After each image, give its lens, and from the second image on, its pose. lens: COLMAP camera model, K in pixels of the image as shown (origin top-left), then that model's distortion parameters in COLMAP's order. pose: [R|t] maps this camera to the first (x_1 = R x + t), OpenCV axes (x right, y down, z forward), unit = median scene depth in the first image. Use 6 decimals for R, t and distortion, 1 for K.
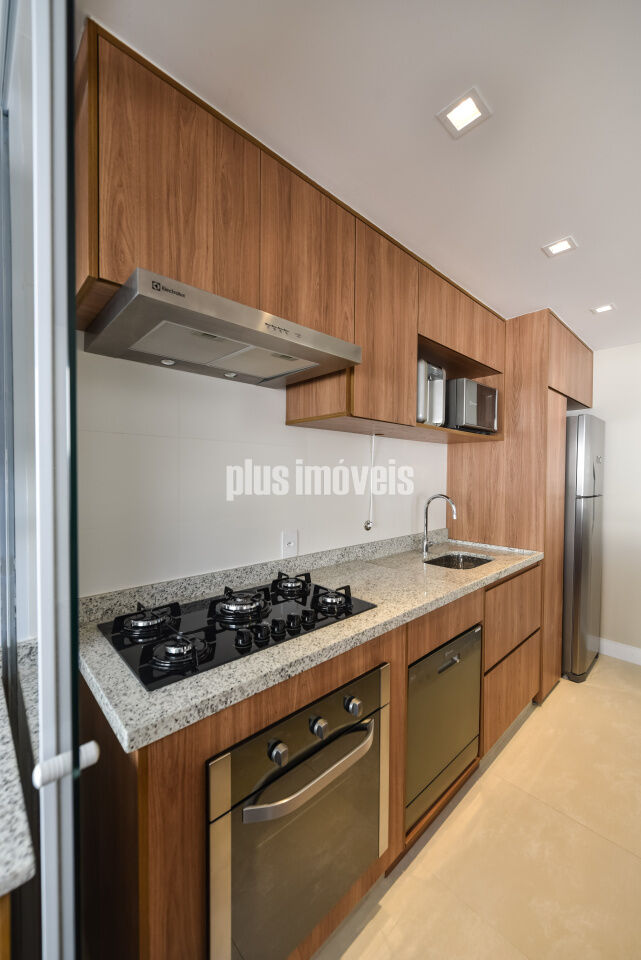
lens RADIAL K [[373.7, 0, 320.1], [0, 373.7, 484.1], [0, 0, 1]] dist [0.000313, -0.000151]
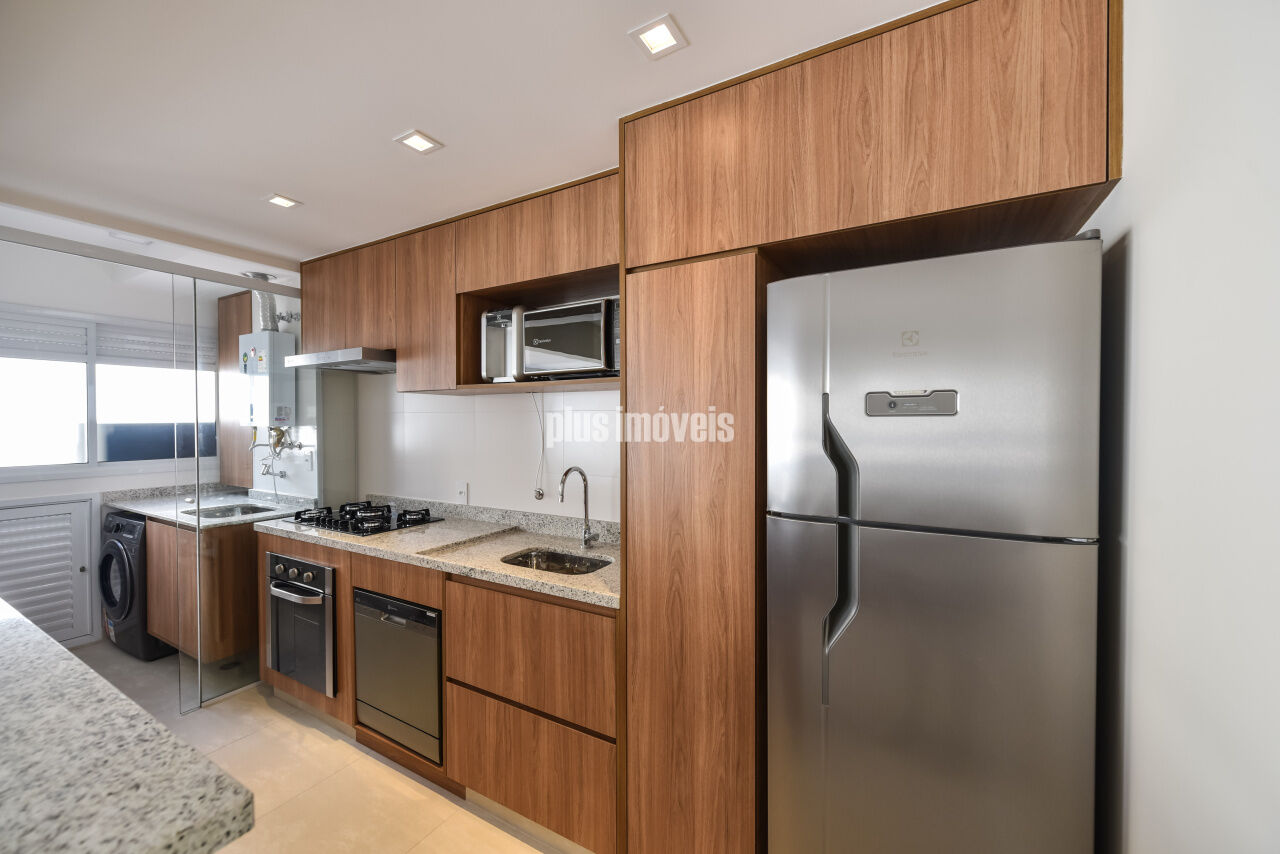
lens RADIAL K [[501.7, 0, 635.6], [0, 501.7, 428.8], [0, 0, 1]] dist [0.002379, -0.000019]
pose [[0.290196, 0.008947, -0.956926, 1.850490], [-0.023315, 0.999726, 0.002277, -0.073484], [0.956683, 0.021650, 0.290324, 1.203626]]
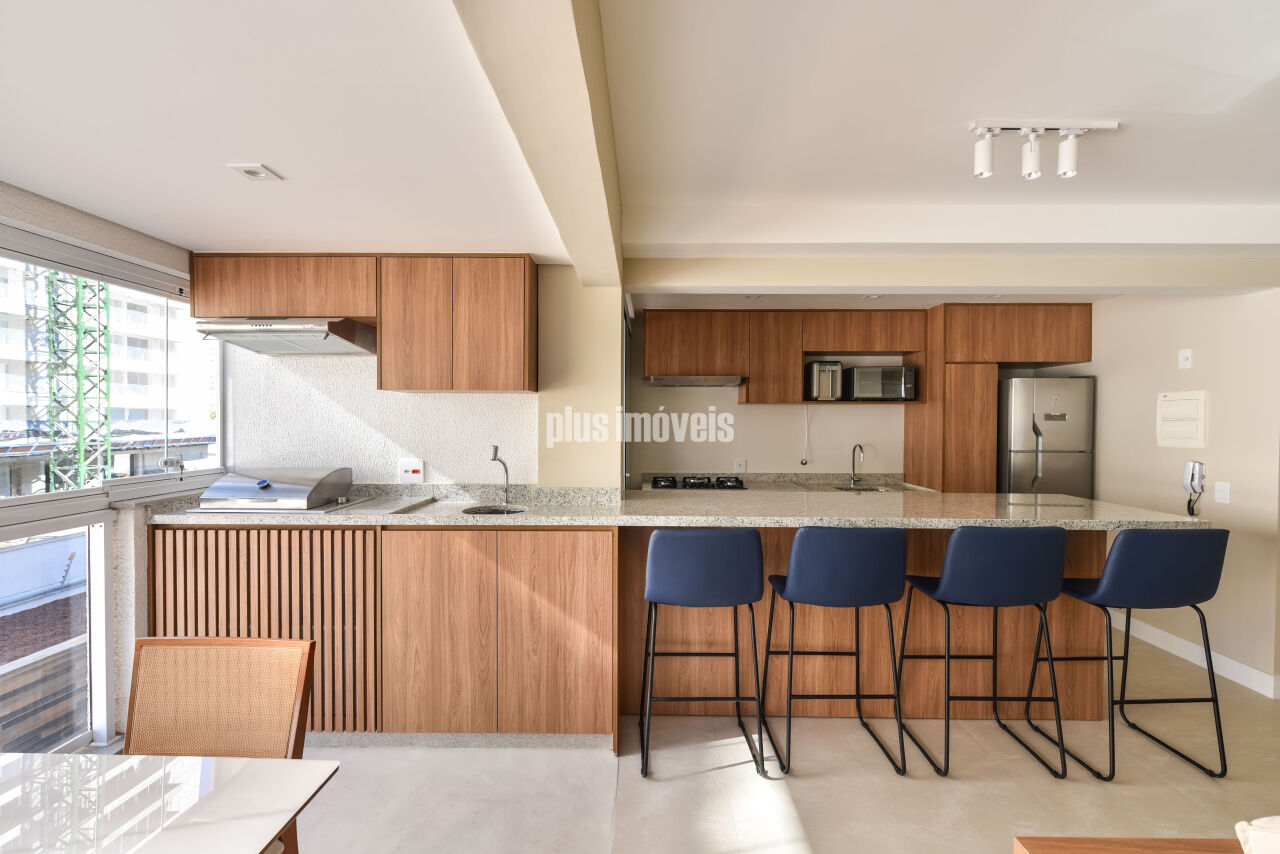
lens RADIAL K [[553.3, 0, 638.1], [0, 553.3, 427.4], [0, 0, 1]] dist [-0.000697, -0.000894]
pose [[0.723694, 0.008522, -0.690069, 1.696906], [-0.017379, 0.999832, -0.005878, -0.012555], [0.689903, 0.016246, 0.723720, -1.614218]]
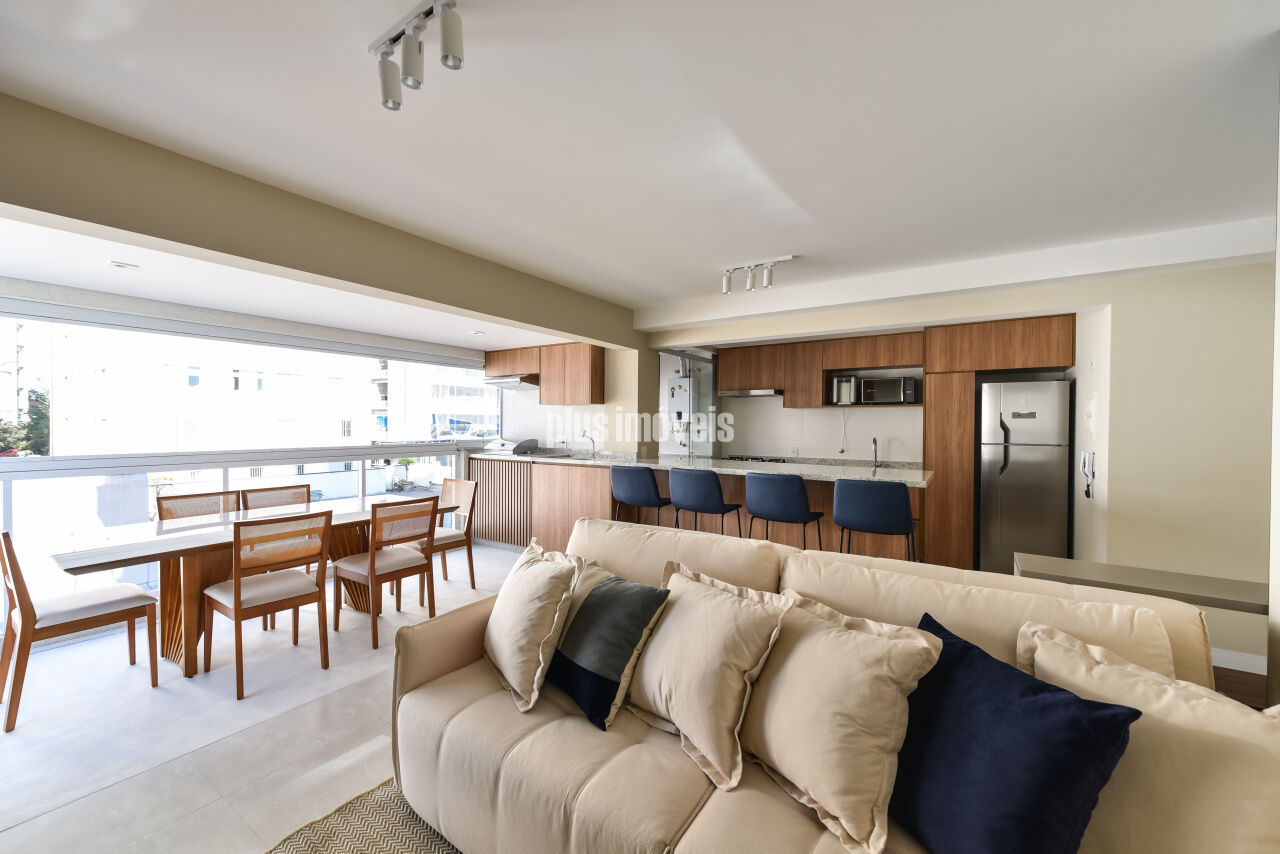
lens RADIAL K [[495.7, 0, 638.6], [0, 495.7, 429.6], [0, 0, 1]] dist [0.001812, -0.000269]
pose [[0.233502, 0.007579, -0.972327, 3.557789], [-0.029083, 0.999577, 0.000807, 0.029725], [0.971921, 0.028089, 0.233623, -1.057121]]
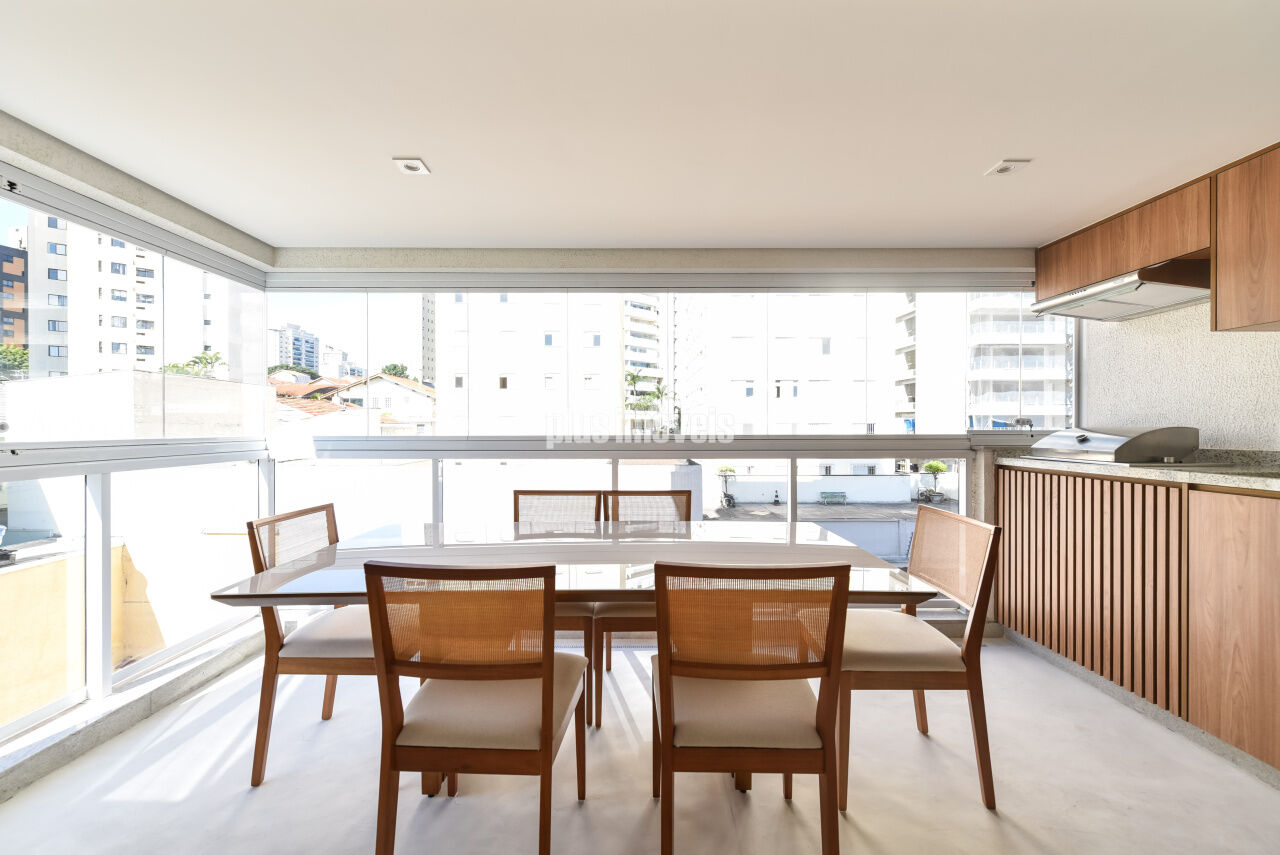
lens RADIAL K [[505.8, 0, 634.5], [0, 505.8, 429.7], [0, 0, 1]] dist [0.000228, 0.000100]
pose [[-0.679668, -0.001532, -0.733518, 1.949488], [-0.020181, 0.999658, 0.016611, 0.144504], [0.733242, 0.026093, -0.679467, -1.126683]]
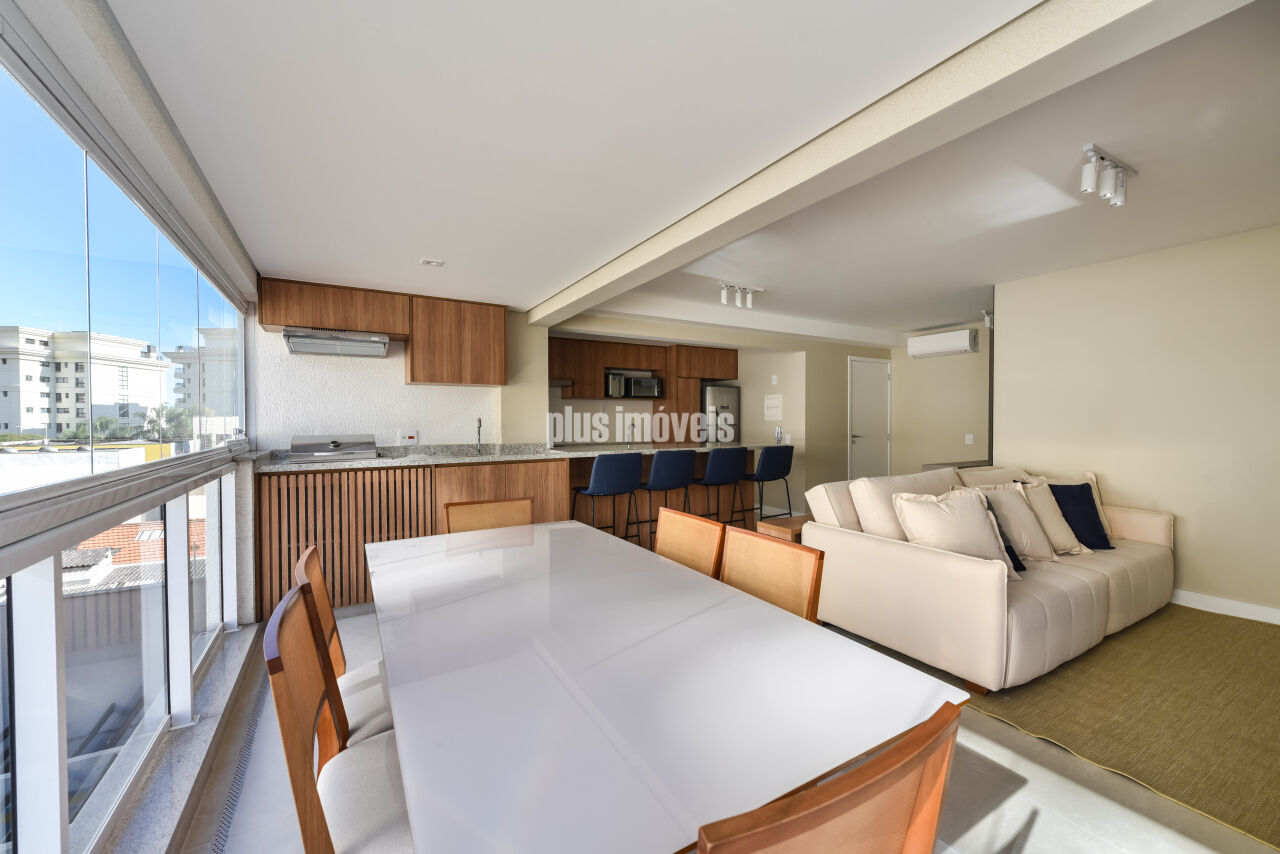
lens RADIAL K [[495.7, 0, 638.6], [0, 495.7, 429.6], [0, 0, 1]] dist [0.001812, -0.000269]
pose [[0.977313, -0.004627, -0.211752, 1.502692], [0.003337, 0.999974, -0.006453, 0.126441], [0.211776, 0.005600, 0.977302, -3.058969]]
